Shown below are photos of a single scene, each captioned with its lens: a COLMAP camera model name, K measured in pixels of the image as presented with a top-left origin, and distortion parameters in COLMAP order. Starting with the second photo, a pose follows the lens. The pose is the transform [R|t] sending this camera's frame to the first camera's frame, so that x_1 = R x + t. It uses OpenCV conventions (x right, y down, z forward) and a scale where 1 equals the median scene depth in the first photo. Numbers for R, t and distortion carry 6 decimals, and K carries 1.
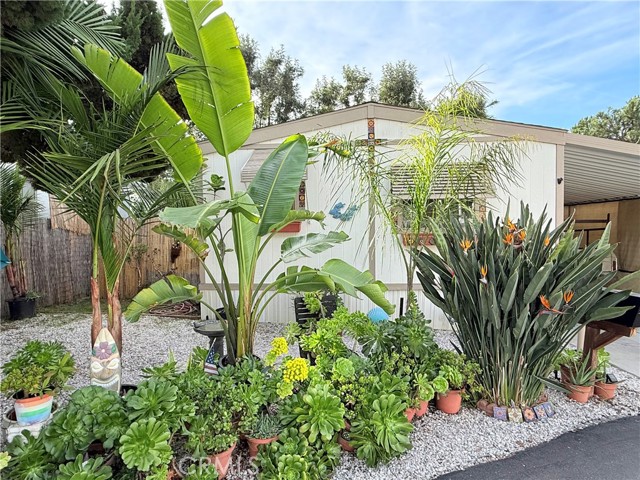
lens RADIAL K [[364.4, 0, 318.0], [0, 364.4, 239.2], [0, 0, 1]] dist [0.003206, -0.000551]
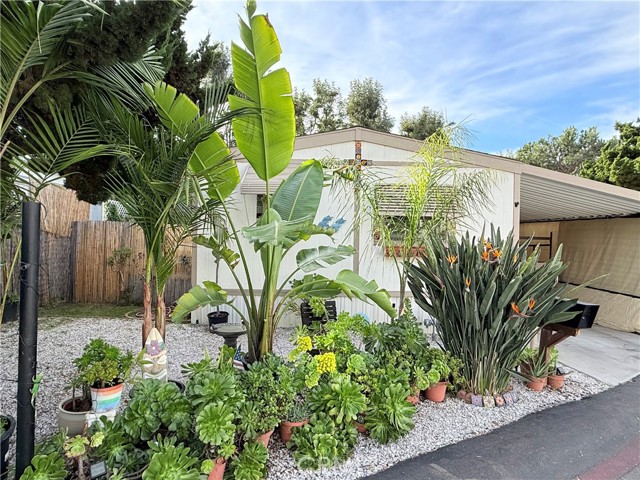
lens RADIAL K [[364.4, 0, 318.0], [0, 364.4, 239.2], [0, 0, 1]] dist [0.003206, -0.000551]
pose [[0.992781, 0.029220, 0.116329, -0.177084], [-0.027259, 0.999459, -0.018414, -0.018265], [-0.116804, 0.015110, 0.993040, -0.141960]]
